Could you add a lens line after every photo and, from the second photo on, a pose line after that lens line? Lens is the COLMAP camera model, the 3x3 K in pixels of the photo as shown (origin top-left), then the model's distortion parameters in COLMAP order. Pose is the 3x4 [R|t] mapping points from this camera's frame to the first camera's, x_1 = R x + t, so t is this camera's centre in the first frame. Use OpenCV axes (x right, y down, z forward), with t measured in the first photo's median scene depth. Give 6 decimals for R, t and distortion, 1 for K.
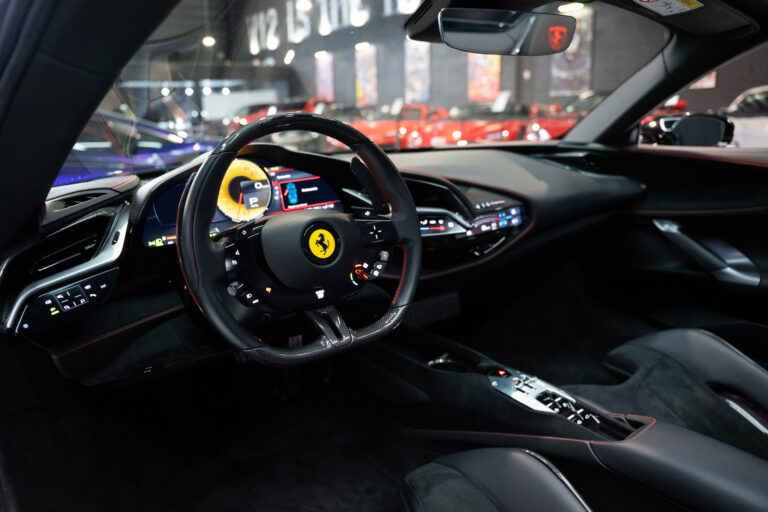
lens RADIAL K [[528.5, 0, 377.3], [0, 528.5, 250.1], [0, 0, 1]] dist [-0.094840, -0.001202]
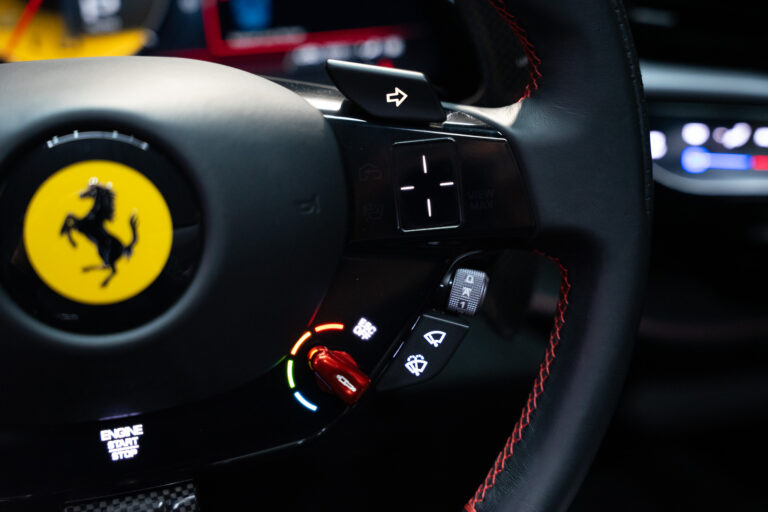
lens RADIAL K [[1020.0, 0, 380.9], [0, 1020.0, 253.0], [0, 0, 1]] dist [0.072706, 0.000000]
pose [[0.940907, 0.134758, -0.310699, 0.098917], [-0.093587, 0.985161, 0.143875, -0.056856], [0.325477, -0.106296, 0.939556, 0.511164]]
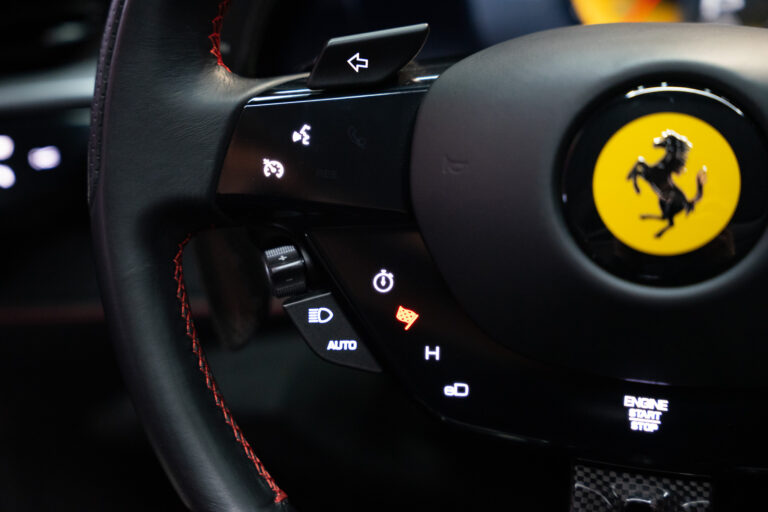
lens RADIAL K [[1265.8, 0, 379.7], [0, 1265.8, 254.0], [0, 0, 1]] dist [0.217283, 0.000000]
pose [[0.638415, 0.254019, -0.726568, 0.154463], [-0.223841, 0.964445, 0.140502, -0.024473], [0.736425, 0.072937, 0.672576, 0.451778]]
